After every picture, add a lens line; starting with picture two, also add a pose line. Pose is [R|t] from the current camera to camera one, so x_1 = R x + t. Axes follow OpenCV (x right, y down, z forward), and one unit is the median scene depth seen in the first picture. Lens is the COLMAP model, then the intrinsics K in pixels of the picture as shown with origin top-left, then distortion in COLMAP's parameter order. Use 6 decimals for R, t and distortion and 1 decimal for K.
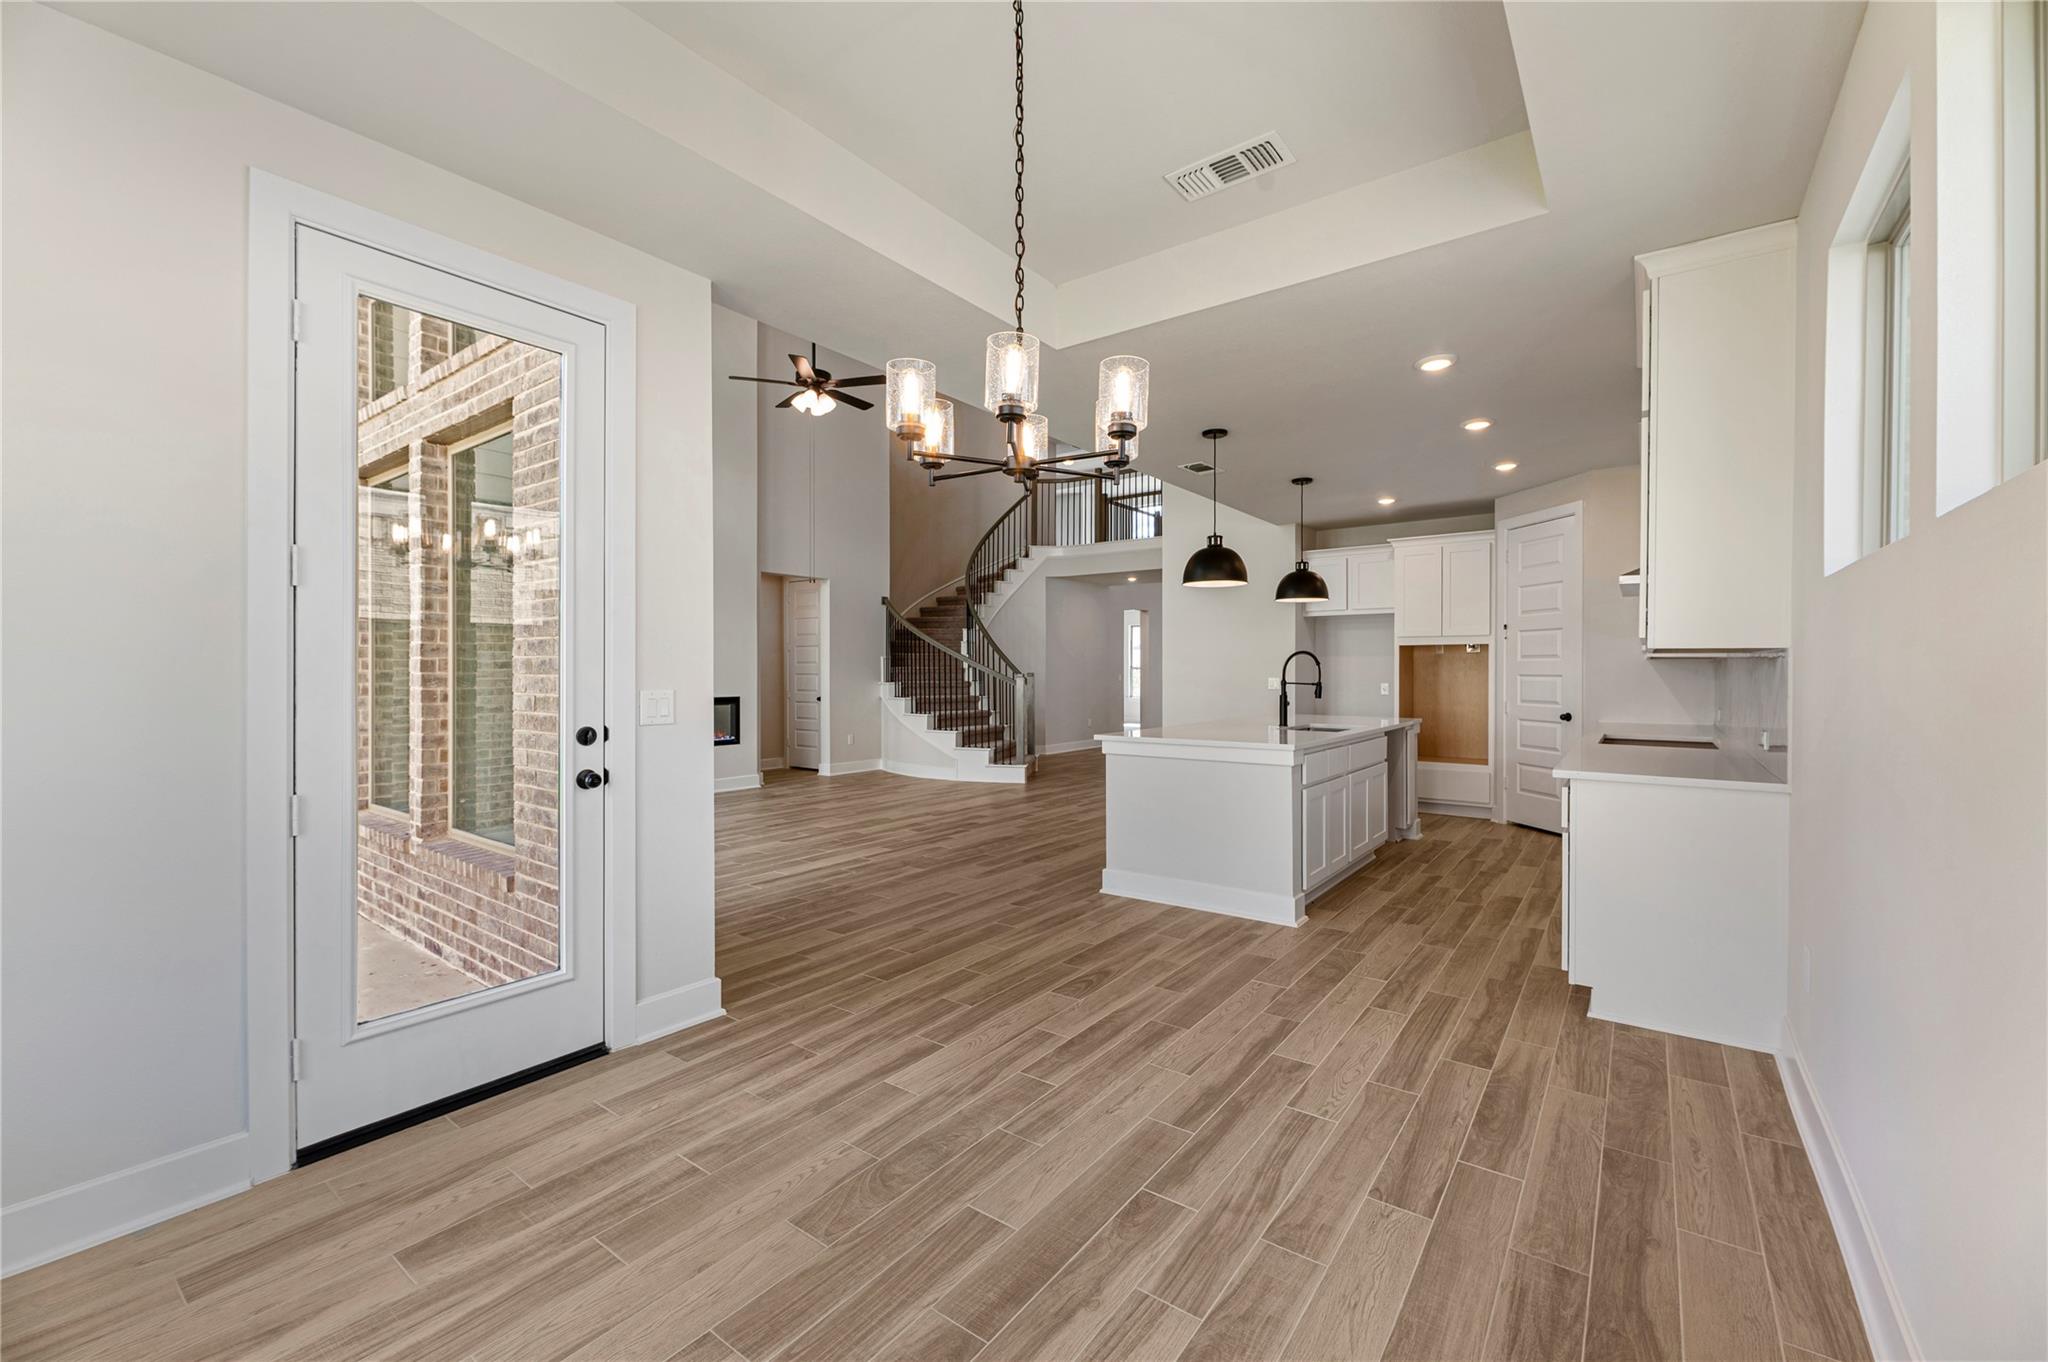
lens RADIAL K [[831.8, 0, 1018.6], [0, 831.8, 674.3], [0, 0, 1]] dist [-0.000539, -0.000064]
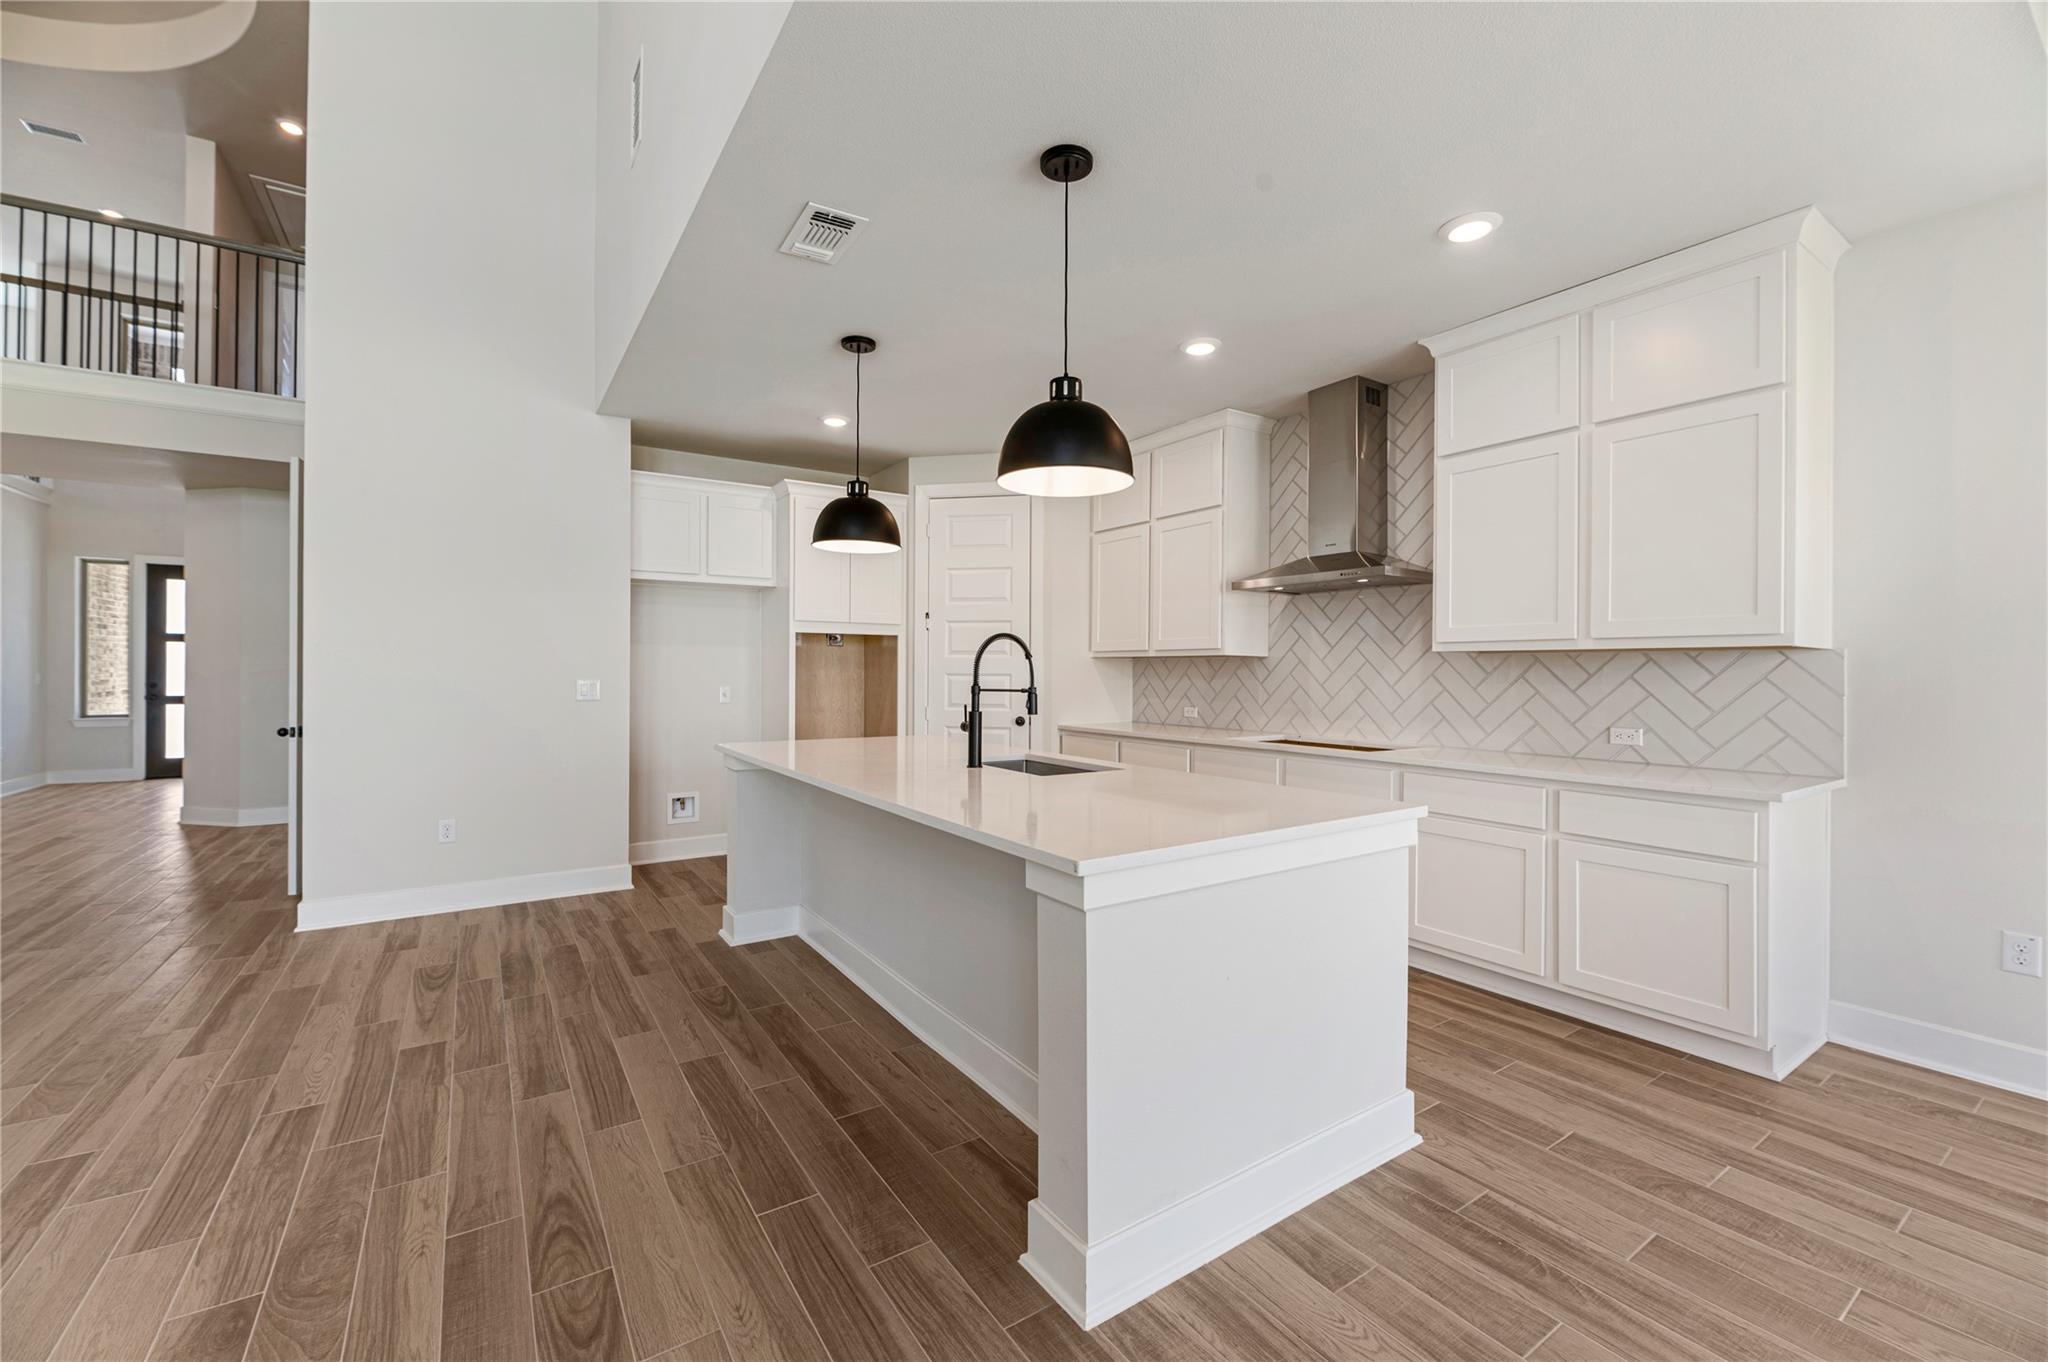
lens RADIAL K [[831.6, 0, 1018.9], [0, 831.6, 667.7], [0, 0, 1]] dist [-0.011736, -0.000250]
pose [[0.334157, 0.005369, 0.942502, -0.101667], [-0.001217, 0.999985, -0.005264, -0.000645], [-0.942517, 0.000612, 0.334158, 0.411692]]
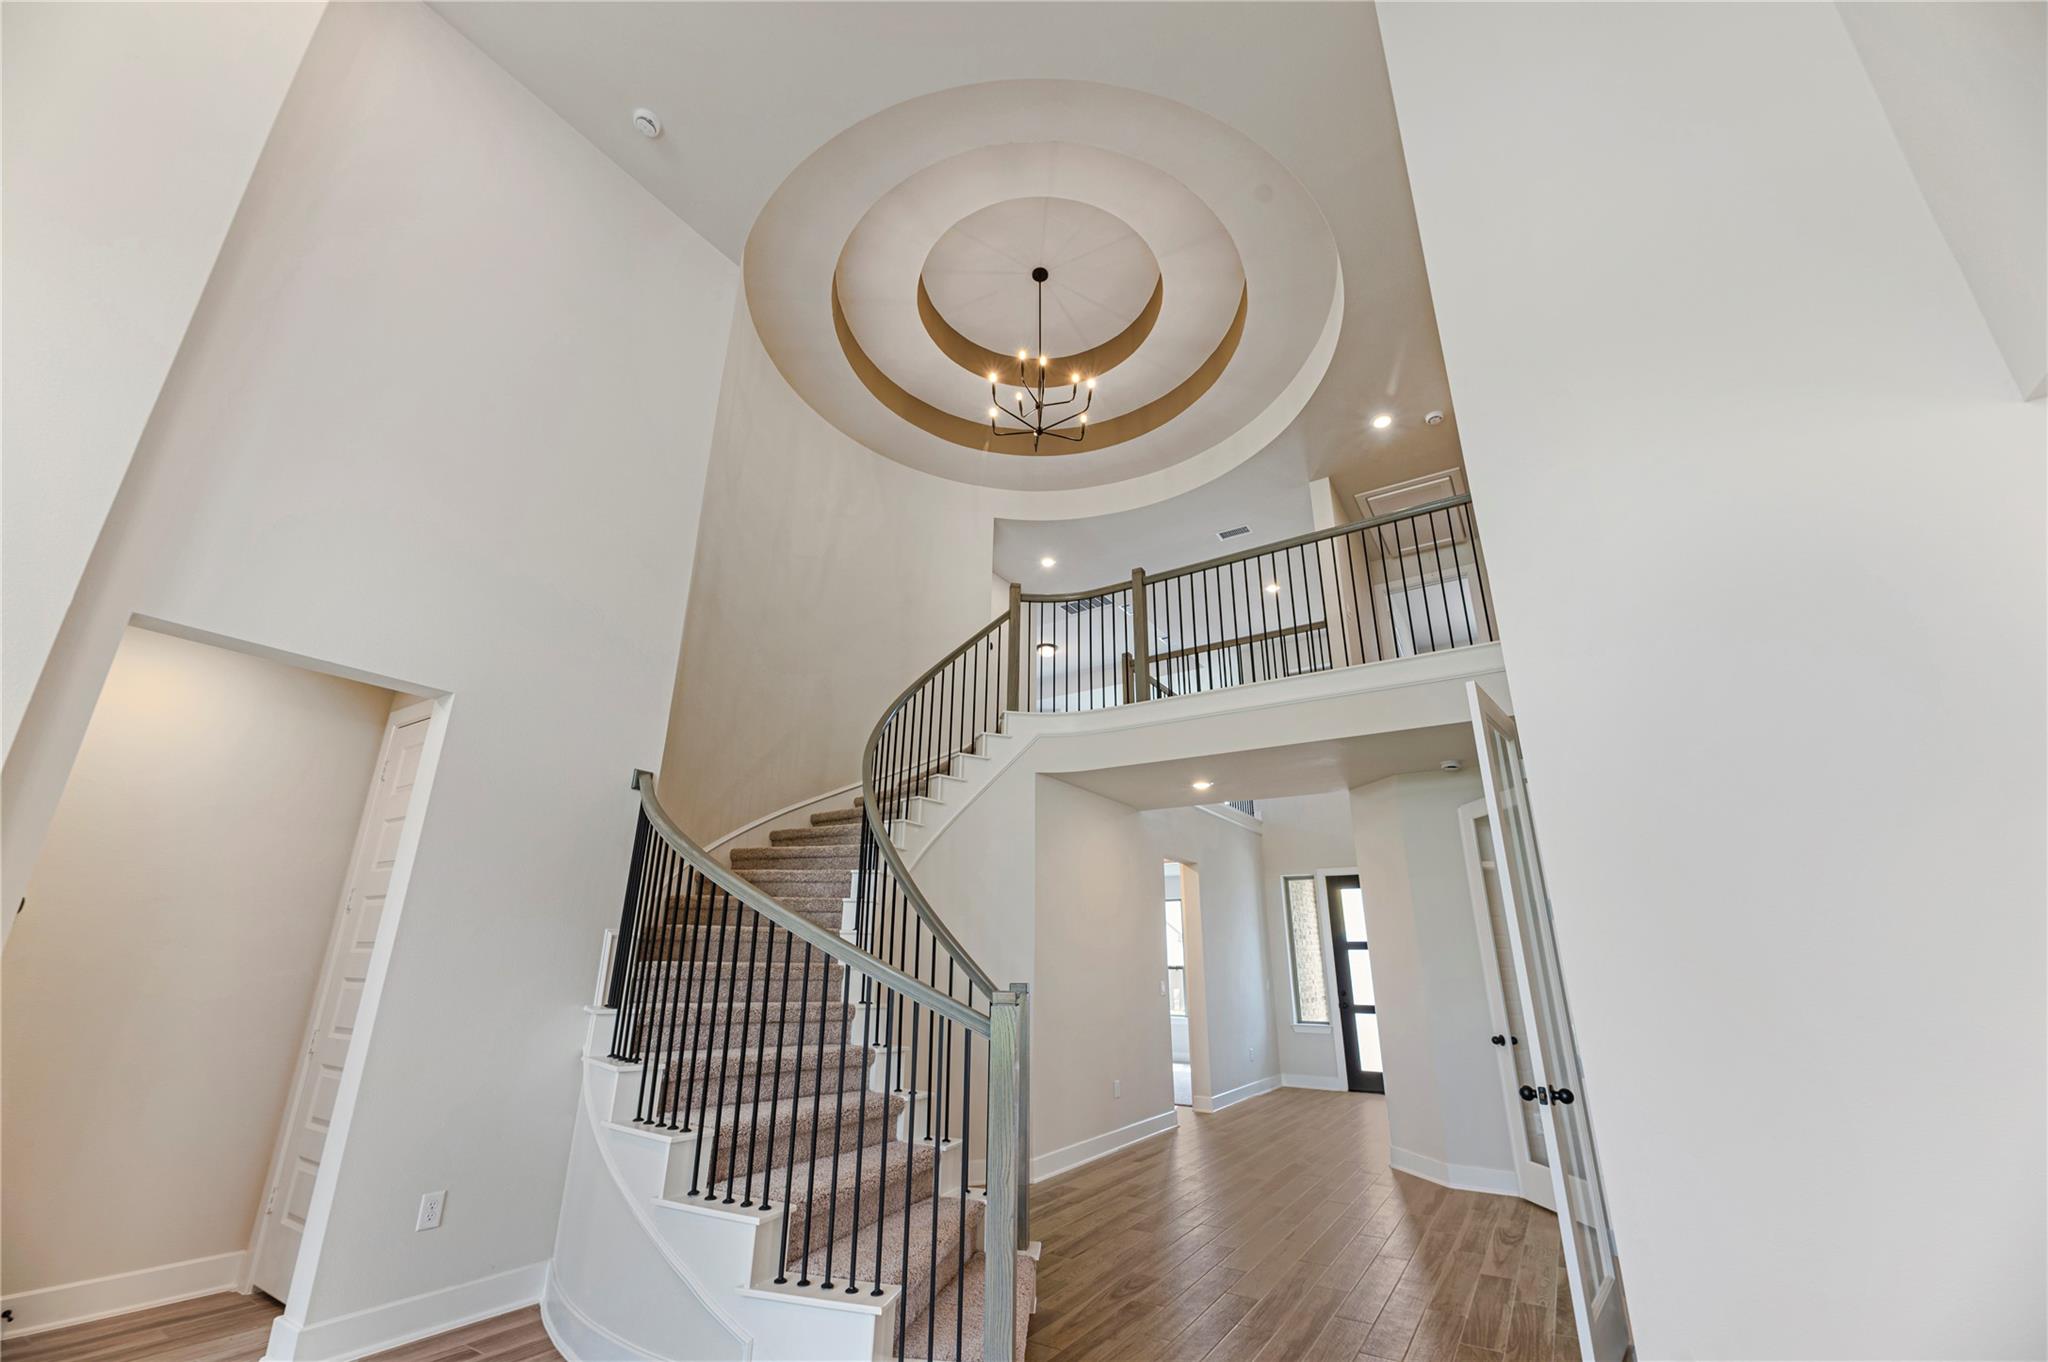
lens RADIAL K [[831.9, 0, 1024.0], [0, 831.9, 681.0], [0, 0, 1]] dist [-0.000167, -0.000038]
pose [[0.996621, 0.035438, 0.074104, -0.015543], [-0.009078, 0.944137, -0.329427, -0.006608], [-0.081639, 0.327641, 0.941268, 0.633392]]
